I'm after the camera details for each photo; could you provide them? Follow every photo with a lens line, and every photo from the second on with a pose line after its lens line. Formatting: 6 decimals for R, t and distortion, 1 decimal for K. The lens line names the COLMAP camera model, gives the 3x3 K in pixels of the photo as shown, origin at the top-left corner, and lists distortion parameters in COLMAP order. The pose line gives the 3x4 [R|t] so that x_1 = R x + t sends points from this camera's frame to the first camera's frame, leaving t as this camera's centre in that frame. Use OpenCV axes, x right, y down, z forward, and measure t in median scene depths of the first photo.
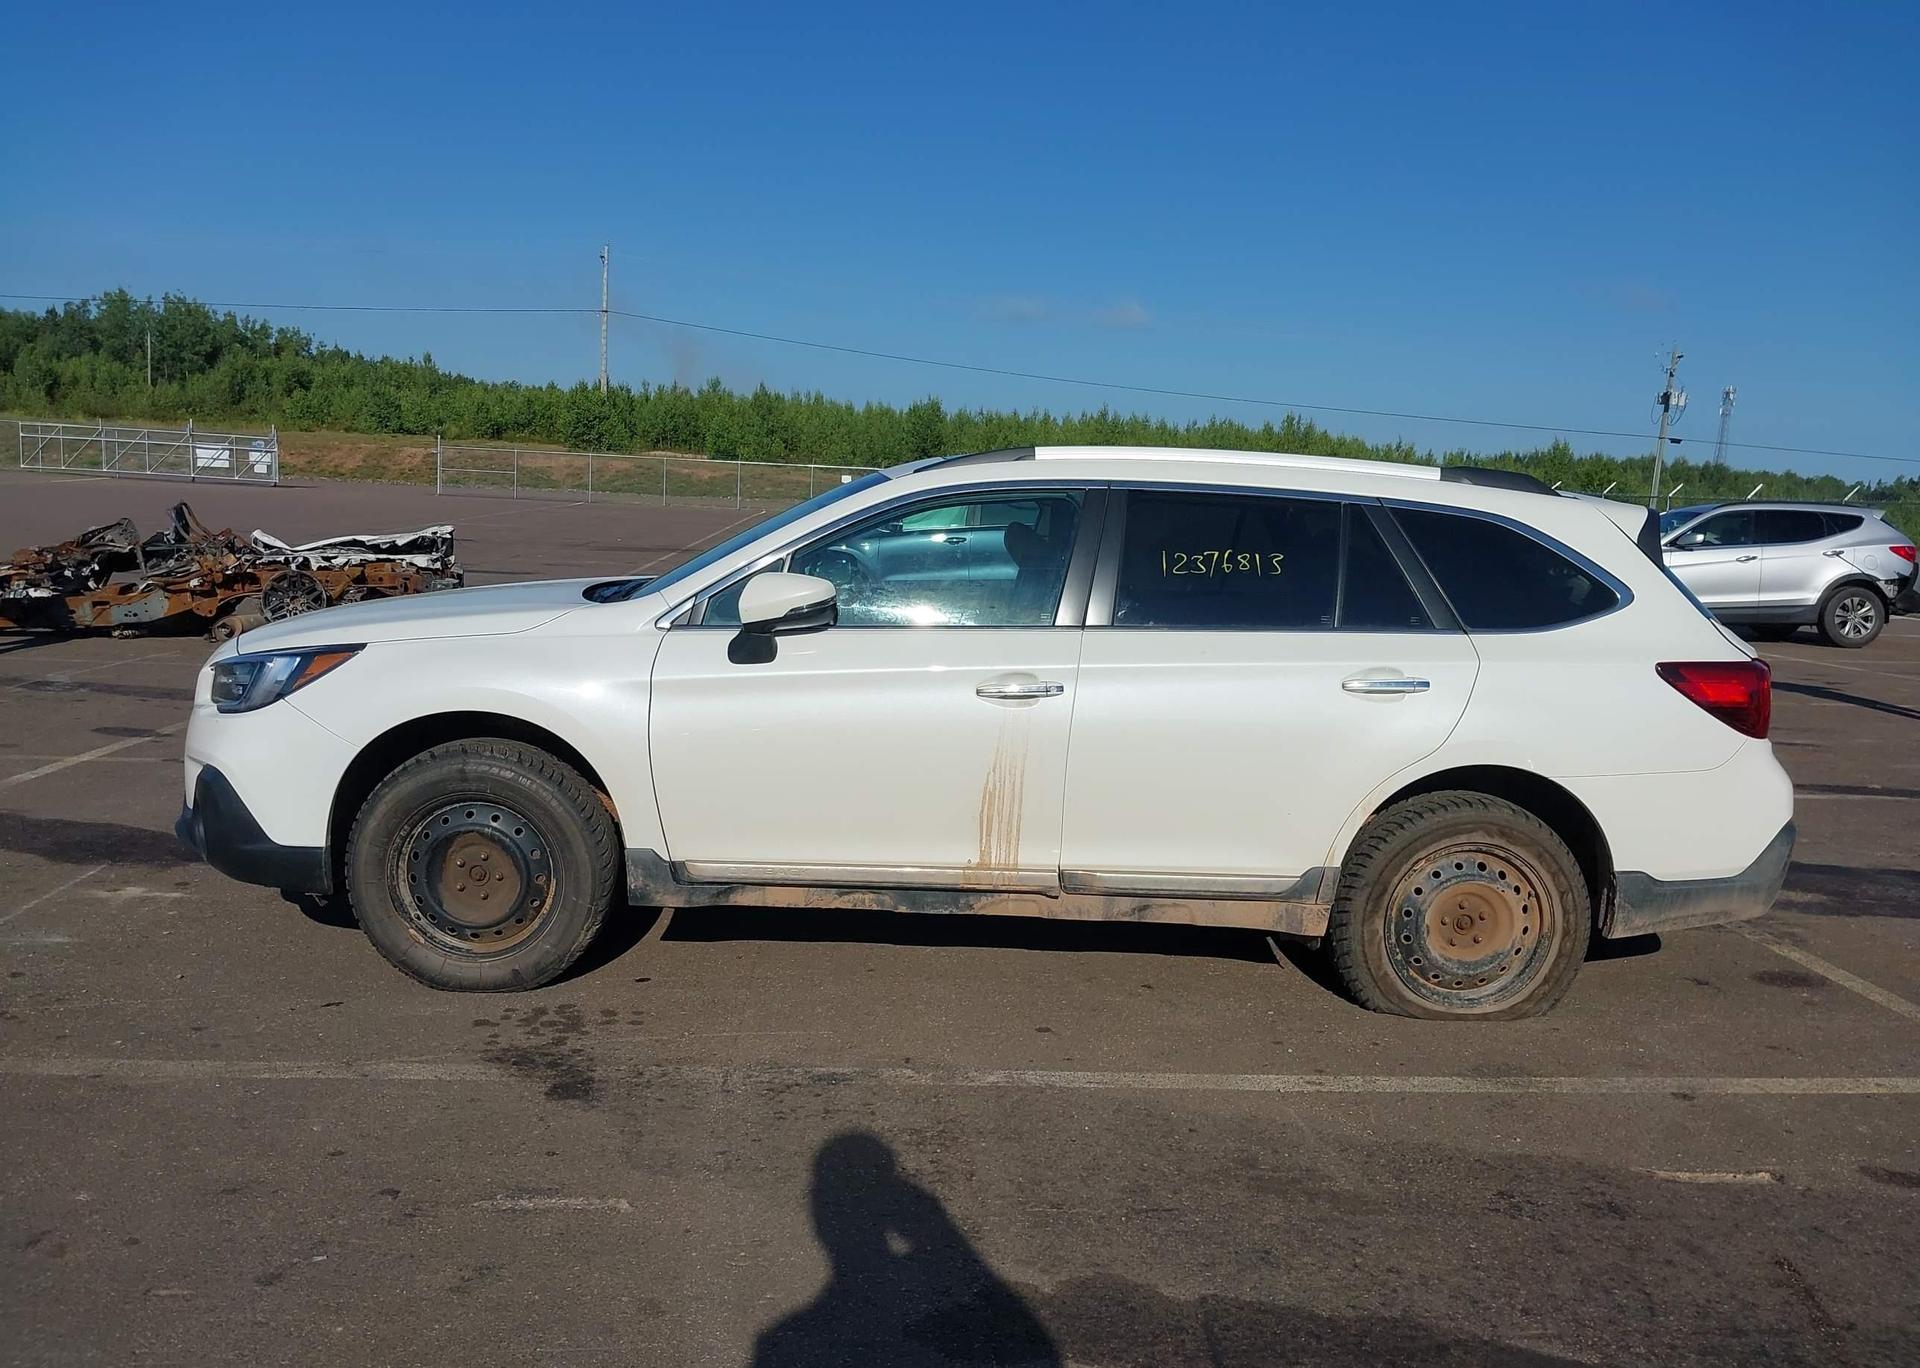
lens RADIAL K [[1518.7, 0, 955.8], [0, 1518.7, 639.6], [0, 0, 1]] dist [0.108031, -0.148385]
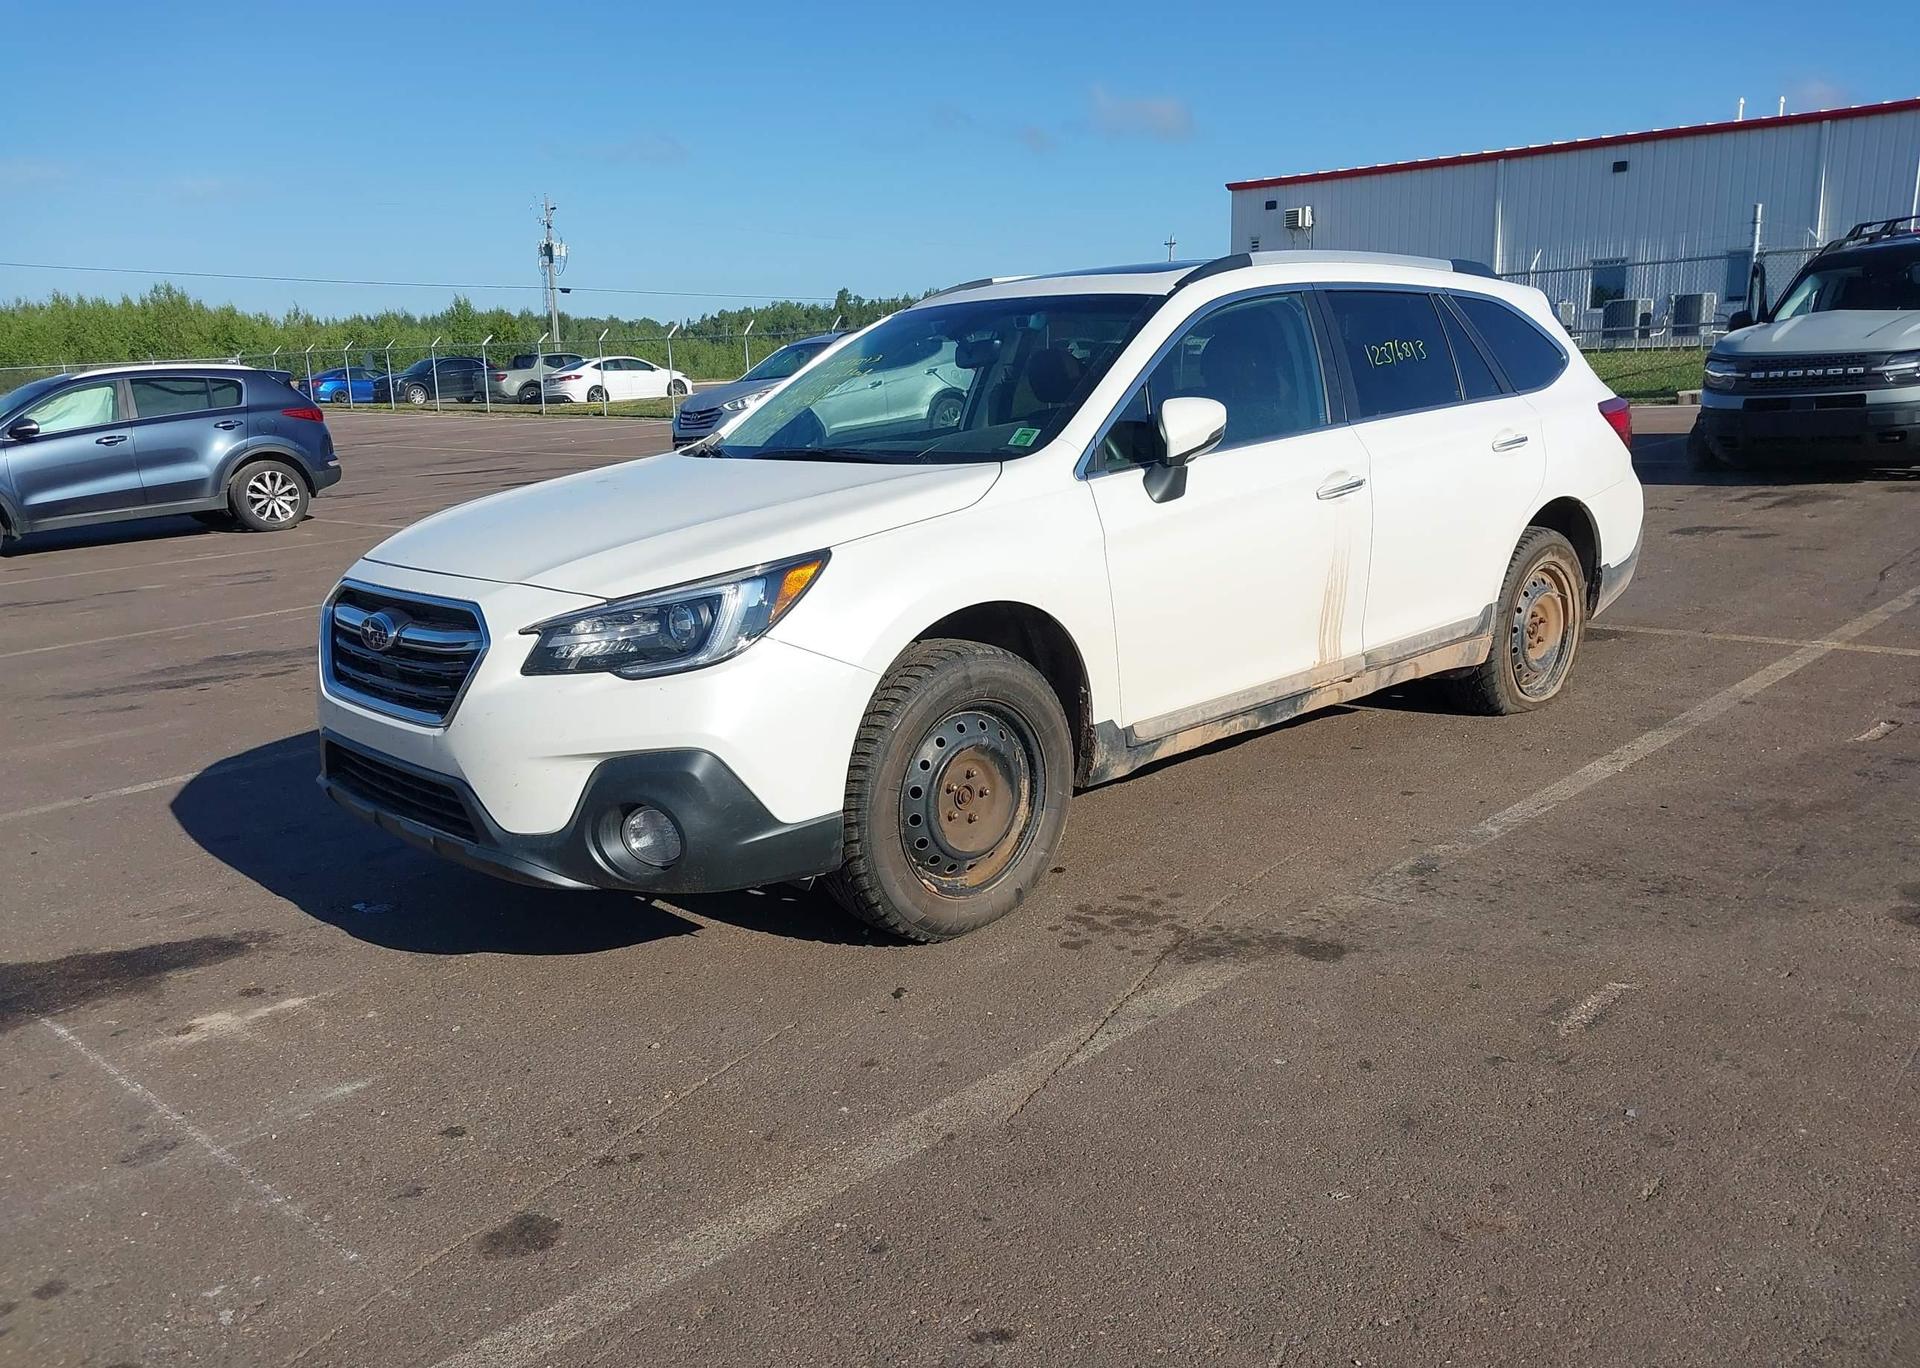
lens RADIAL K [[1555.6, 0, 944.2], [0, 1555.6, 682.9], [0, 0, 1]] dist [0.009816, 0.000917]
pose [[0.749307, -0.217315, 0.625550, -0.827130], [0.147433, 0.975658, 0.162341, -0.048322], [-0.645602, -0.029417, 0.763107, 0.349333]]
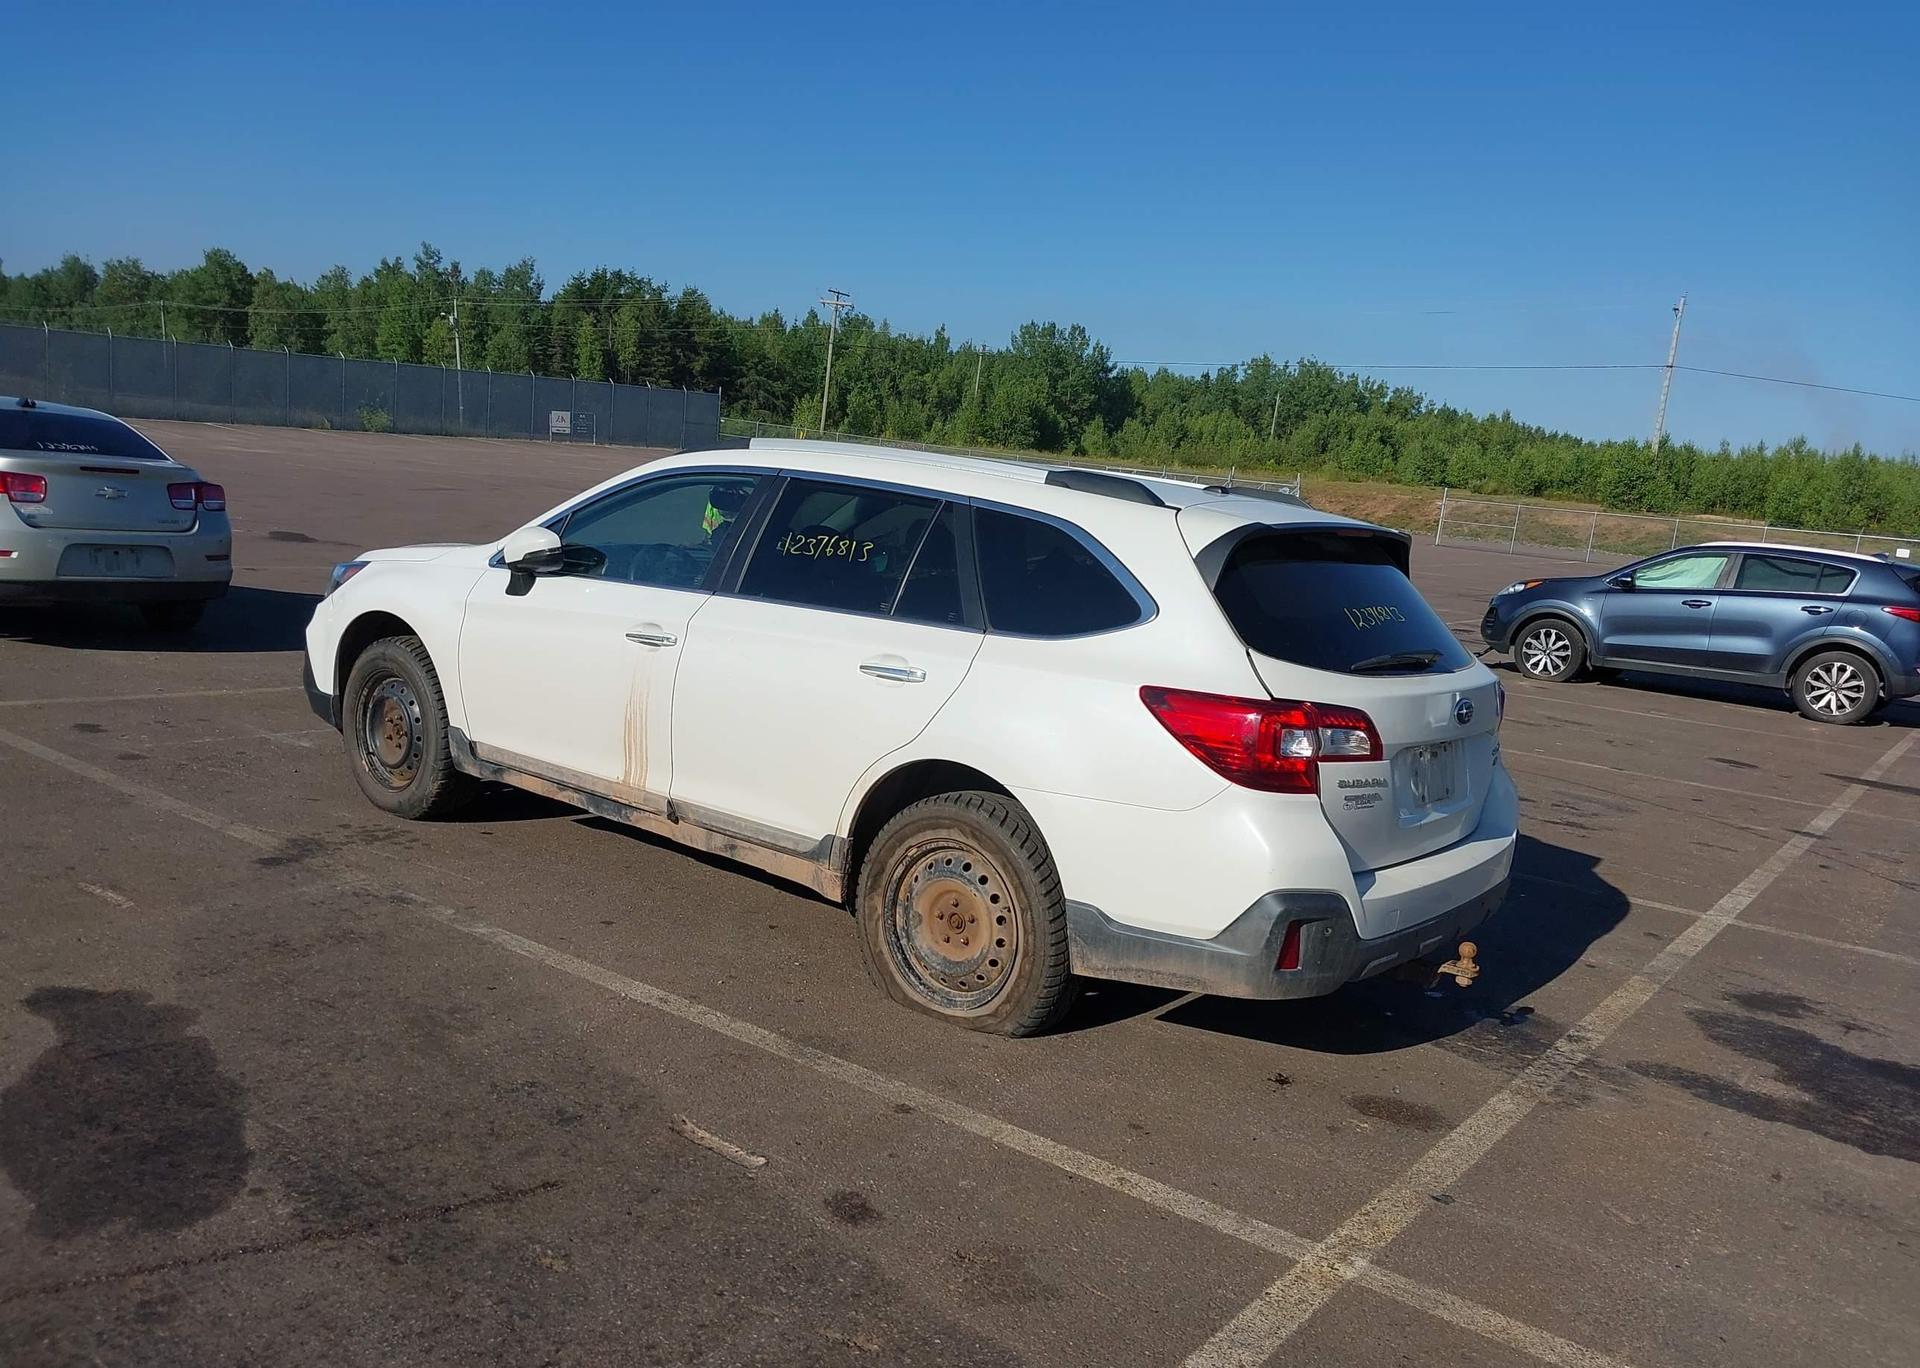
lens RADIAL K [[1518.7, 0, 955.8], [0, 1518.7, 639.6], [0, 0, 1]] dist [0.108031, -0.148385]
pose [[0.768125, 0.103231, -0.631923, 0.943430], [-0.126595, 0.991921, 0.008159, -0.005313], [0.627660, 0.073731, 0.774988, 0.222604]]
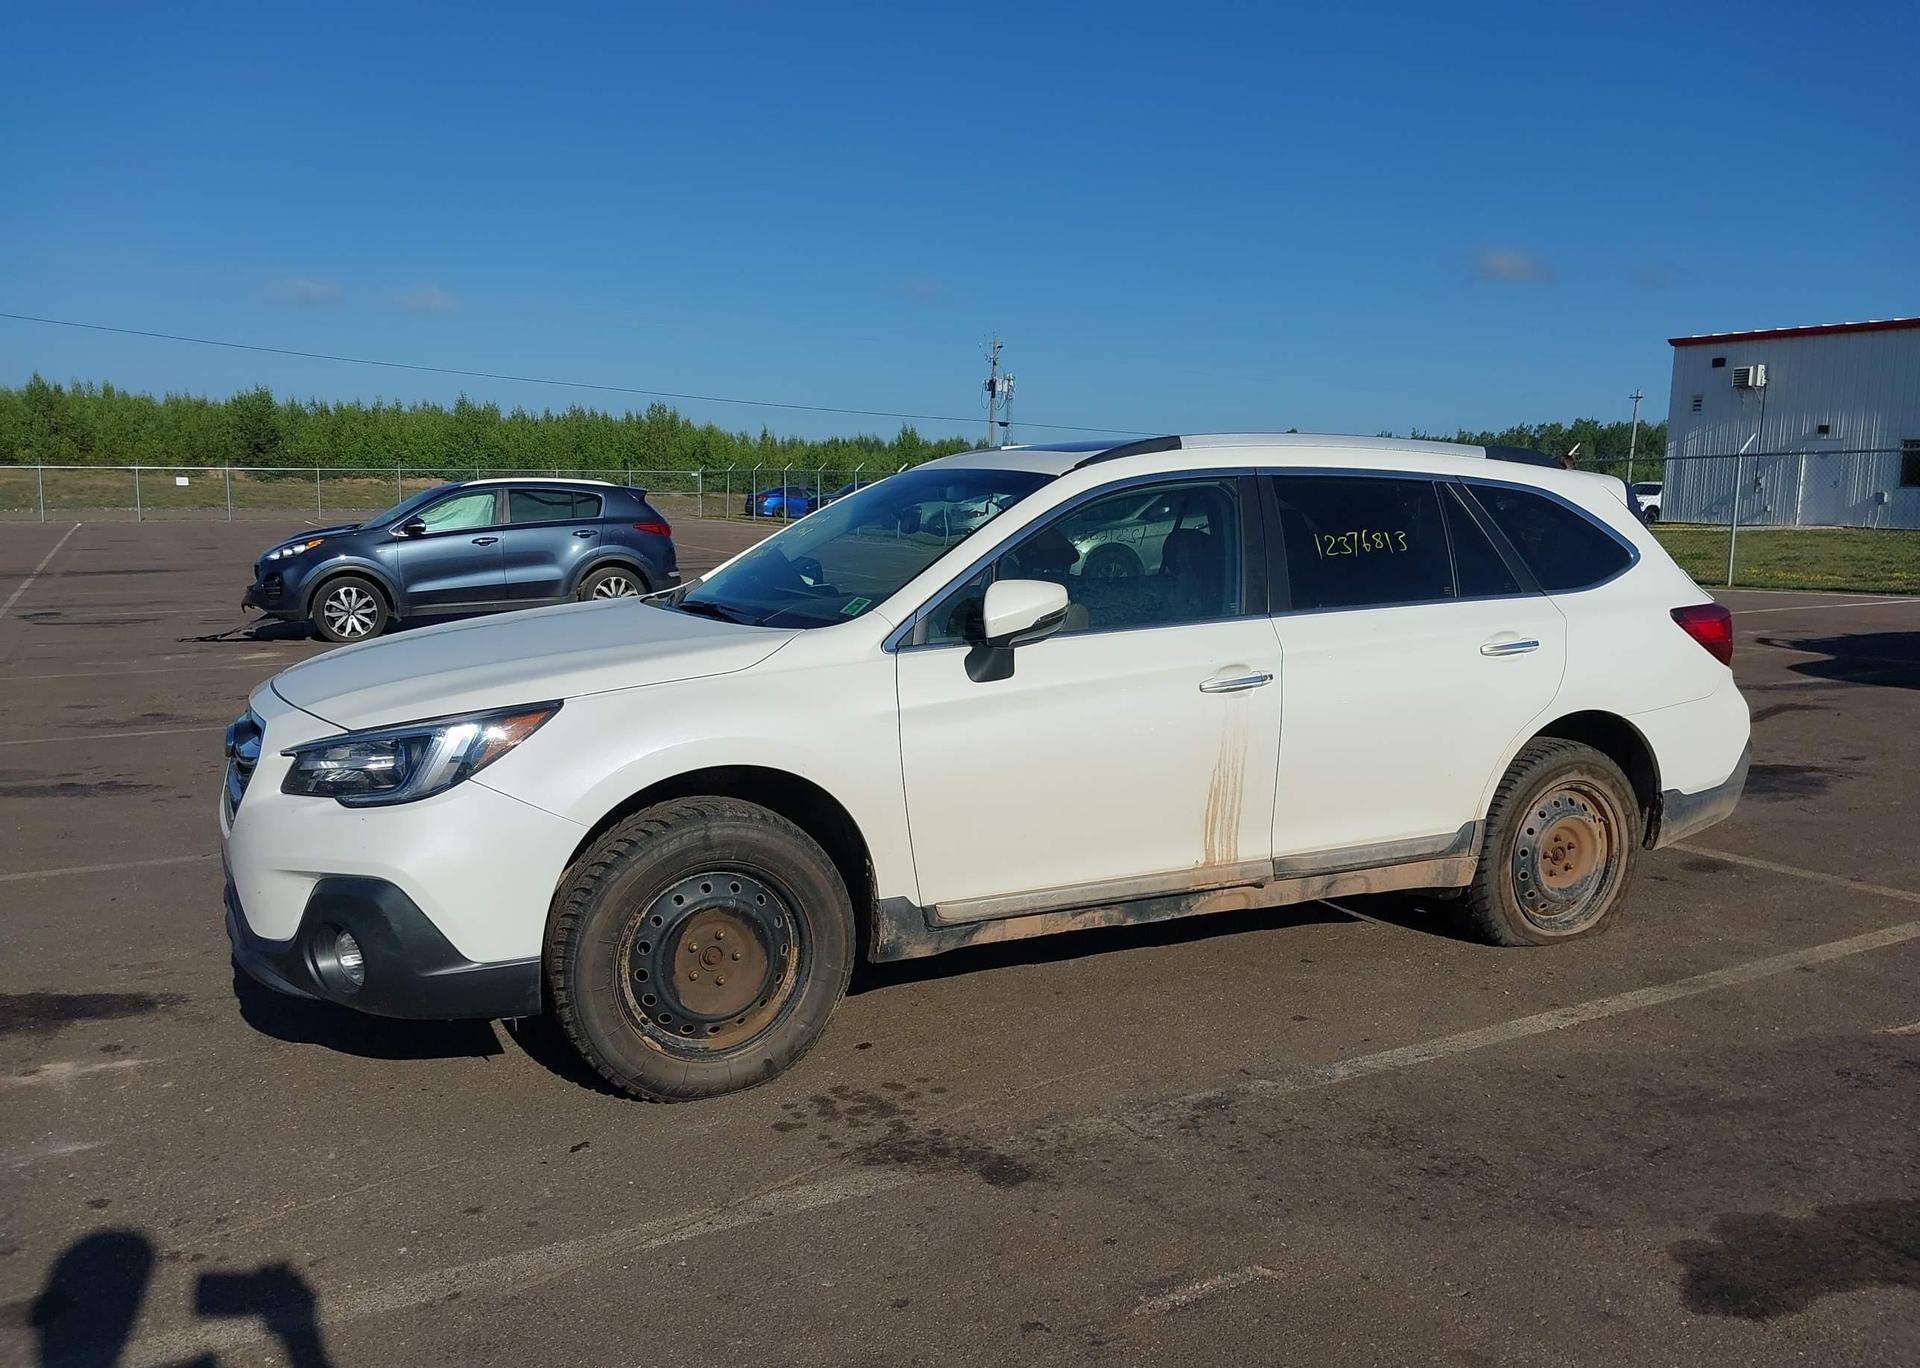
lens RADIAL K [[1546.7, 0, 962.5], [0, 1546.7, 647.2], [0, 0, 1]] dist [0.075872, -0.075566]
pose [[0.904151, -0.083334, 0.419006, -0.523042], [0.079288, 0.996483, 0.027095, -0.030006], [-0.419790, 0.008724, 0.907579, 0.155807]]
